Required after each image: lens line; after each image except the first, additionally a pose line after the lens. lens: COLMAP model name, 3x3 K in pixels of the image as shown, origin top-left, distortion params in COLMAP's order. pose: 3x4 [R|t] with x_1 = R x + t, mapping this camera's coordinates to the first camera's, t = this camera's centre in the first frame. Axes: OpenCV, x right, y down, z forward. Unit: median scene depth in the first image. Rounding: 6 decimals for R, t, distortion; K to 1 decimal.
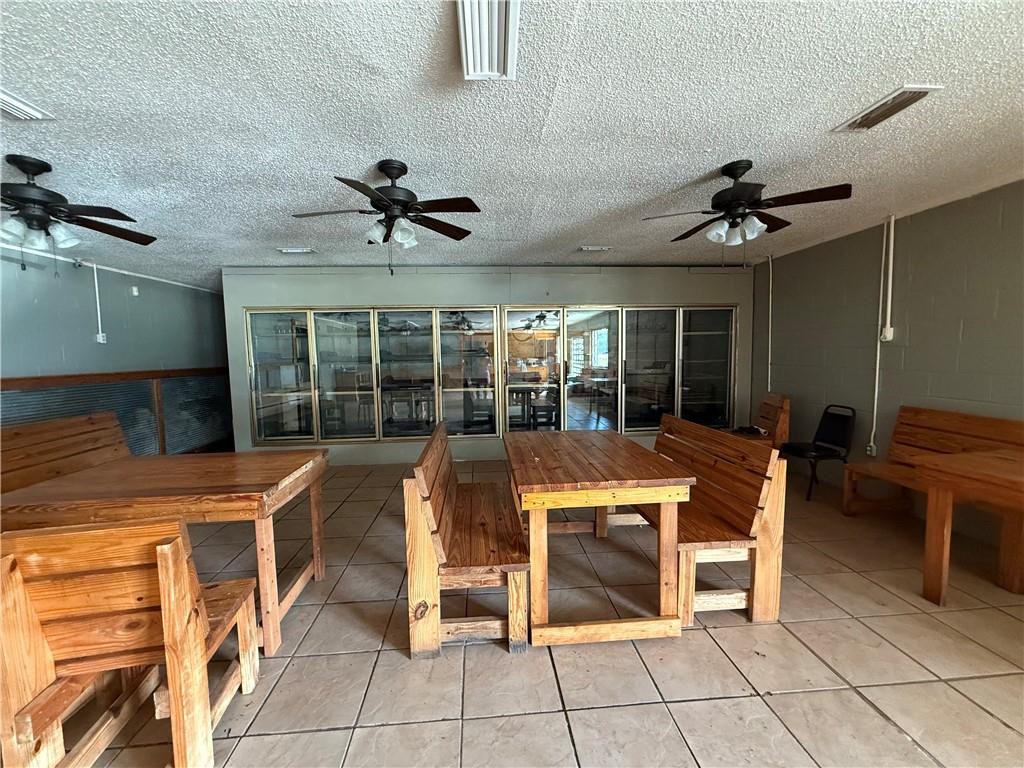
lens RADIAL K [[410.1, 0, 510.1], [0, 410.1, 382.0], [0, 0, 1]] dist [0.003343, 0.000102]
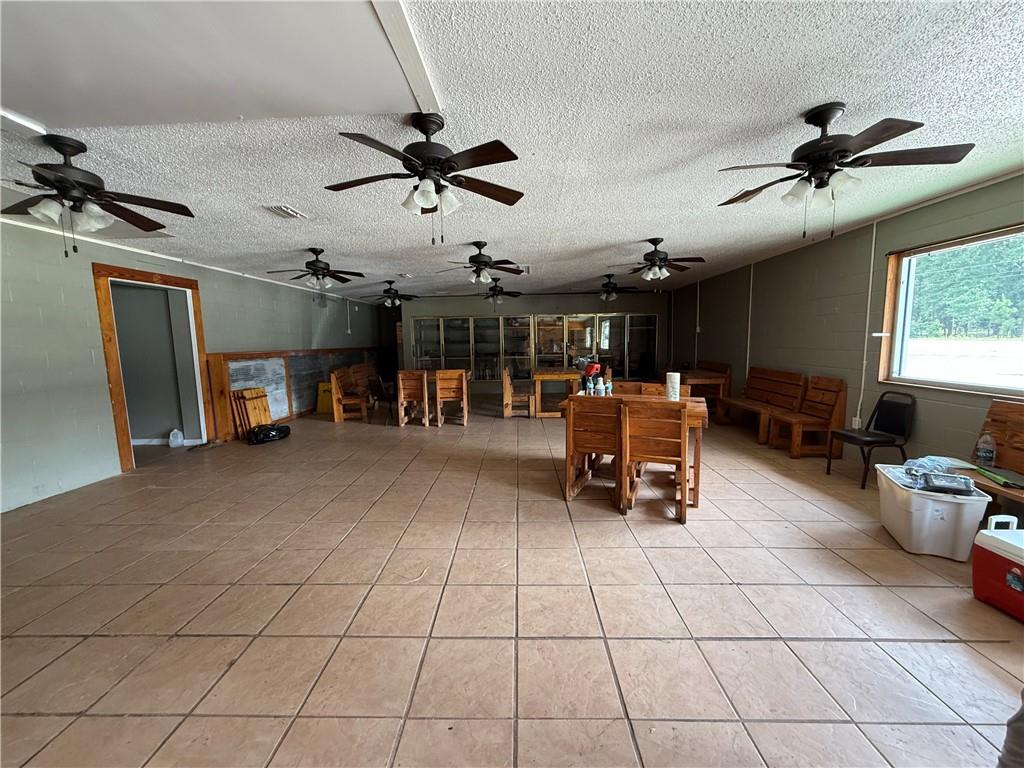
lens RADIAL K [[410.1, 0, 510.5], [0, 410.1, 383.9], [0, 0, 1]] dist [0.003343, 0.000102]
pose [[0.993893, 0.009946, -0.109903, 0.219625], [-0.005850, 0.999278, 0.037529, 0.201007], [0.110197, -0.036657, 0.993234, -2.602516]]
